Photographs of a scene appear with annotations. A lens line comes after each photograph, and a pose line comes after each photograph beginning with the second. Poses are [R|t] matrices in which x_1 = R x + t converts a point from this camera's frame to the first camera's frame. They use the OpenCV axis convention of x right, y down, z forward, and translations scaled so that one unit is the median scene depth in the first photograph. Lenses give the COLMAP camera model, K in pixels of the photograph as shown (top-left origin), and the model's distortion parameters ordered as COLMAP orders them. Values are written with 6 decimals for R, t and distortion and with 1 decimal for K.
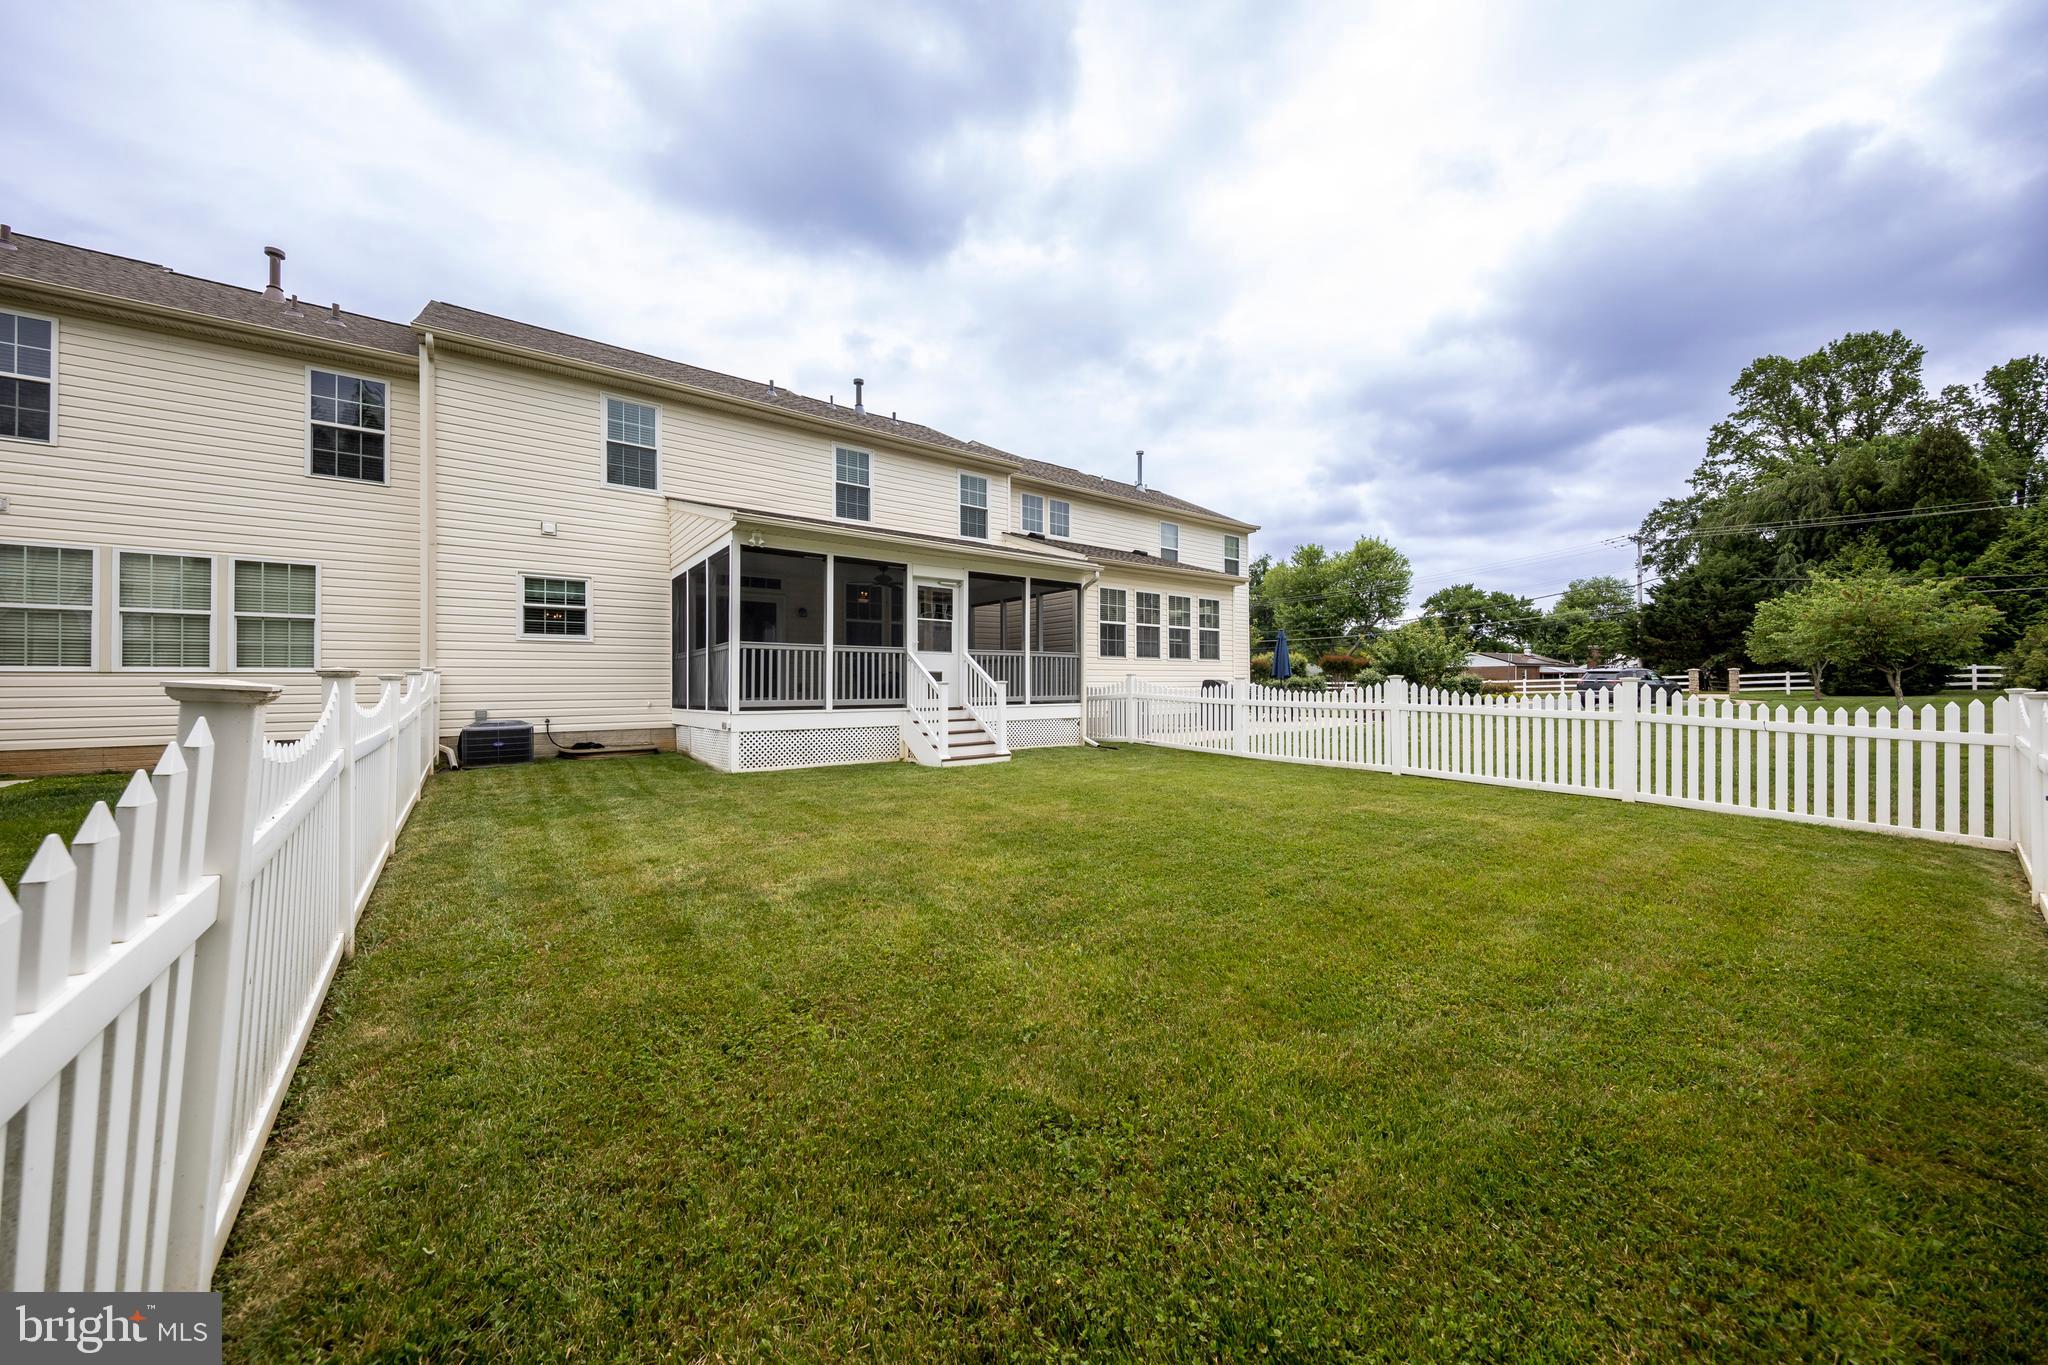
lens RADIAL K [[689.4, 0, 1019.8], [0, 689.4, 678.1], [0, 0, 1]] dist [0.009752, -0.006113]
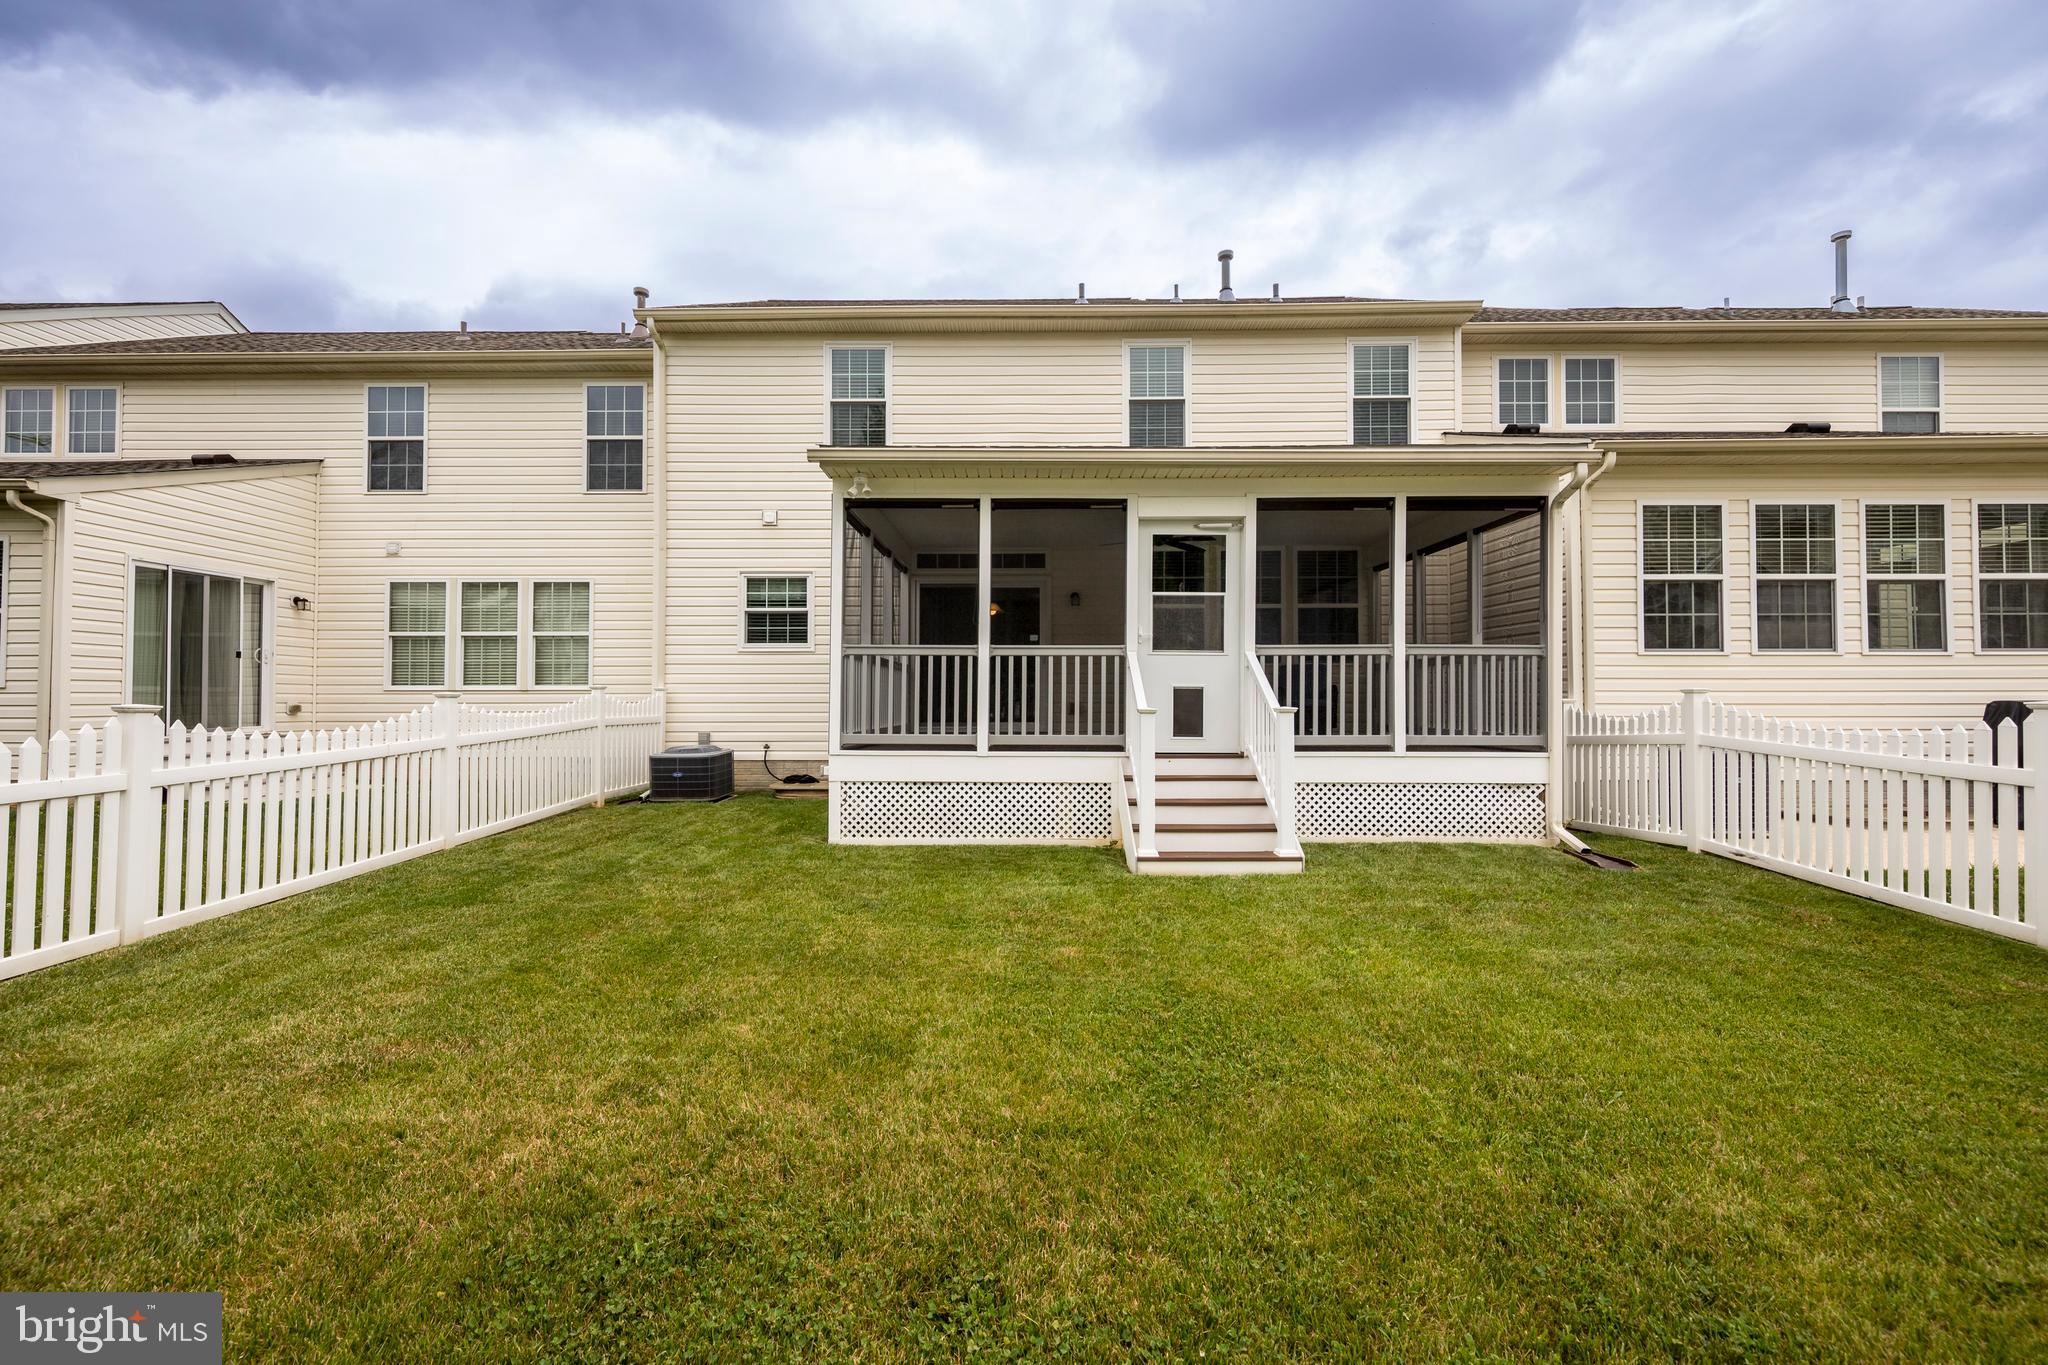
lens RADIAL K [[835.2, 0, 1024.0], [0, 835.2, 682.5], [0, 0, 1]] dist [0.001148, 0.000208]
pose [[0.786357, -0.005091, -0.617751, 0.187680], [0.001413, 0.999978, -0.006443, -0.009146], [0.617771, 0.004194, 0.786347, 0.394019]]
